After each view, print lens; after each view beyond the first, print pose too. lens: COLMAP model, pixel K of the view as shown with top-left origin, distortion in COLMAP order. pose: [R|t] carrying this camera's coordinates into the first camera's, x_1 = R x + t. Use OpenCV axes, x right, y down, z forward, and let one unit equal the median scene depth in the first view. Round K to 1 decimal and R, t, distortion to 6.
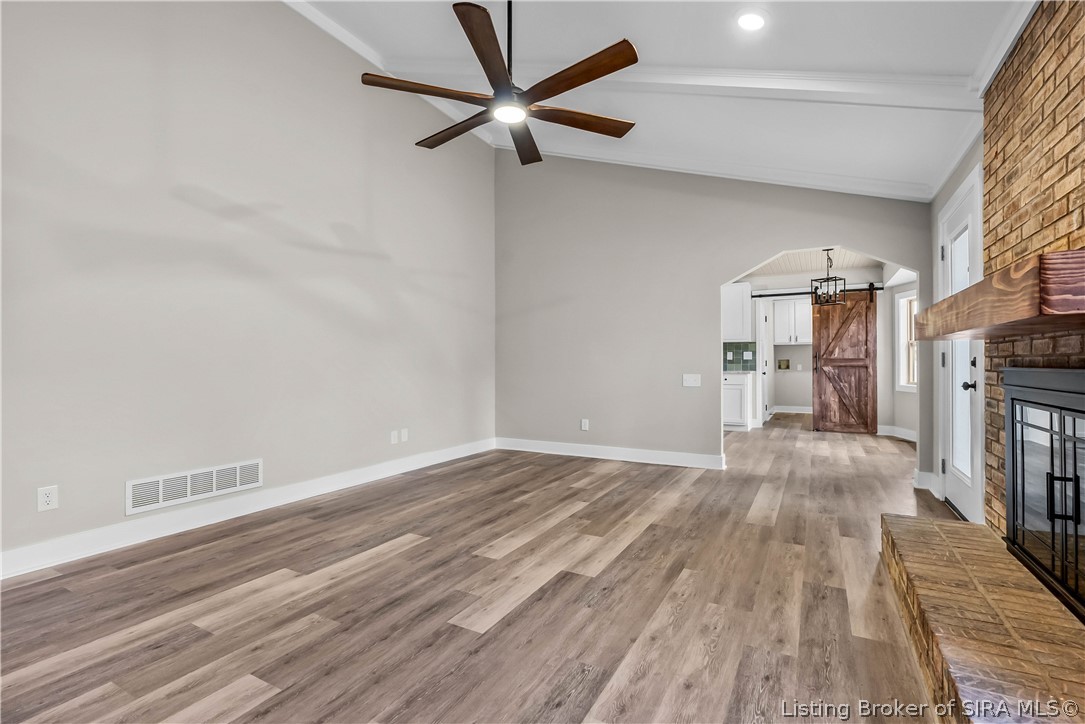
lens RADIAL K [[495.6, 0, 545.0], [0, 495.6, 358.4], [0, 0, 1]] dist [-0.004354, 0.000658]
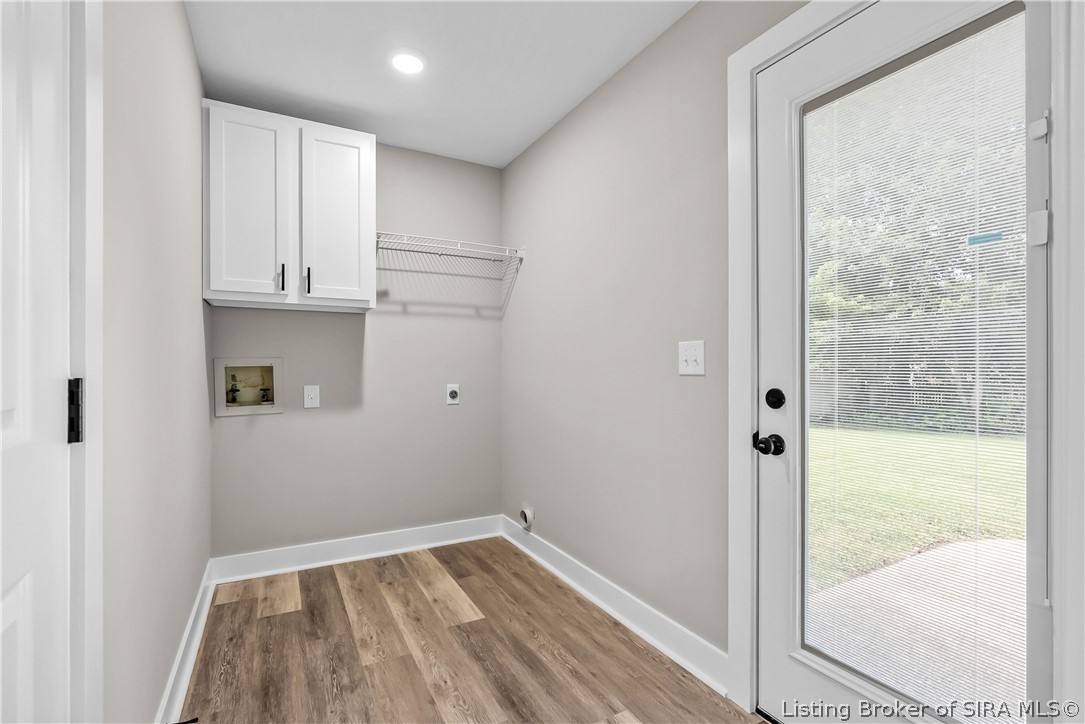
lens RADIAL K [[495.6, 0, 543.2], [0, 495.6, 365.4], [0, 0, 1]] dist [-0.004354, 0.000658]
pose [[0.543172, 0.003911, 0.839612, 1.139726], [-0.009391, 0.999955, 0.001418, 0.001951], [-0.839569, -0.008655, 0.543184, 2.390349]]
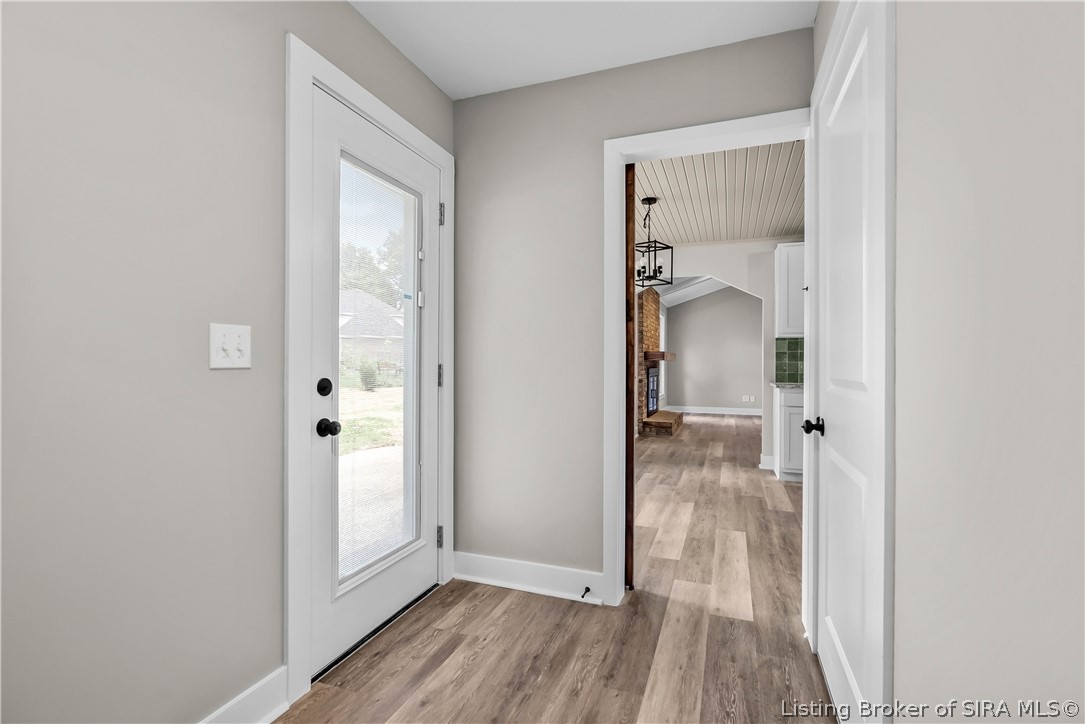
lens RADIAL K [[495.6, 0, 542.3], [0, 495.6, 363.6], [0, 0, 1]] dist [-0.004354, 0.000658]
pose [[-0.990231, -0.003177, -0.139397, 1.537763], [-0.001917, 0.999956, -0.009179, 0.012269], [0.139420, -0.008822, -0.990194, 3.096214]]
